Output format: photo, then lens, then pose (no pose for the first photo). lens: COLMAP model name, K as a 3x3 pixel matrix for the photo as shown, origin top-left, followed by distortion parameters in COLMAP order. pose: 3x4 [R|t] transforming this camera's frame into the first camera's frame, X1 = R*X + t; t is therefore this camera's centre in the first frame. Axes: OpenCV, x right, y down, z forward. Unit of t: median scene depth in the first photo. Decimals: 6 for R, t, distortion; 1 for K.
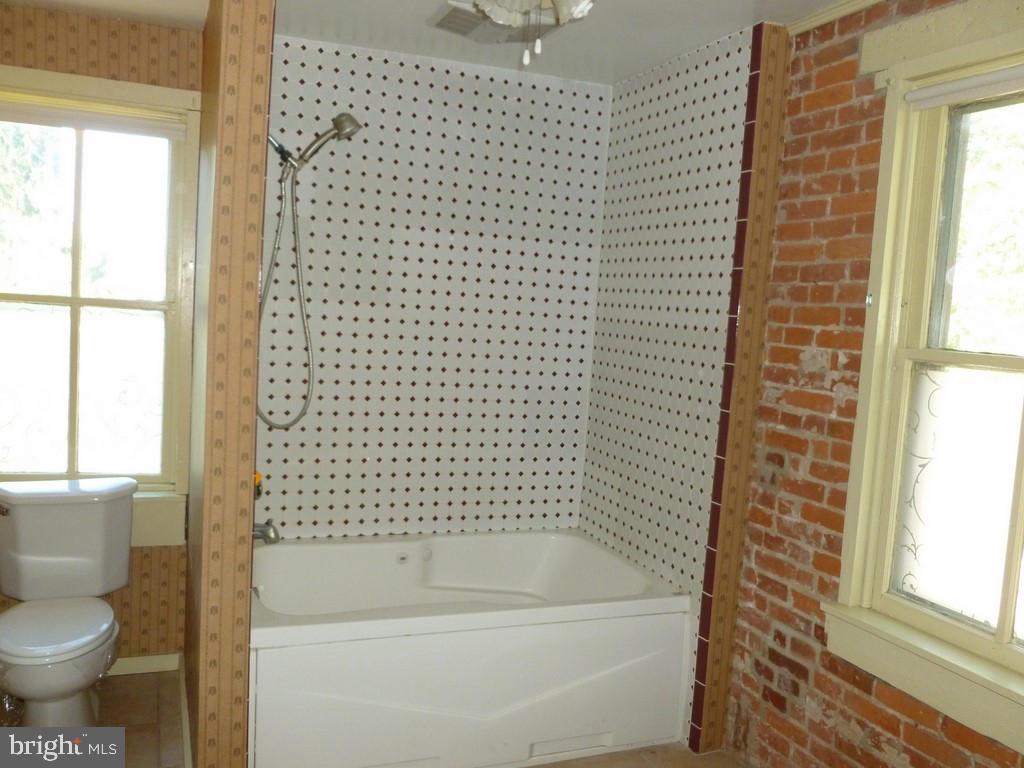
lens RADIAL K [[871.1, 0, 510.2], [0, 871.1, 385.5], [0, 0, 1]] dist [-0.036890, 0.010898]
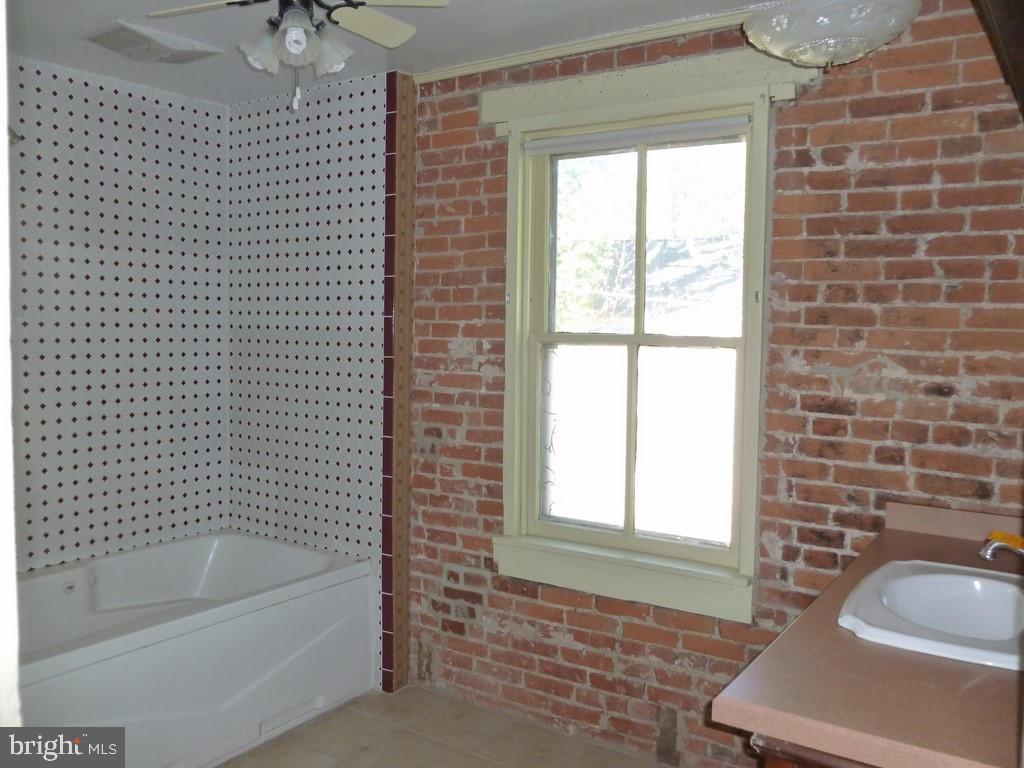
lens RADIAL K [[871.1, 0, 518.3], [0, 871.1, 382.9], [0, 0, 1]] dist [-0.036890, 0.010898]
pose [[0.829672, -0.092775, 0.550488, -0.265073], [0.093234, 0.995272, 0.027217, -0.005920], [-0.550411, 0.028743, 0.834399, -0.085233]]
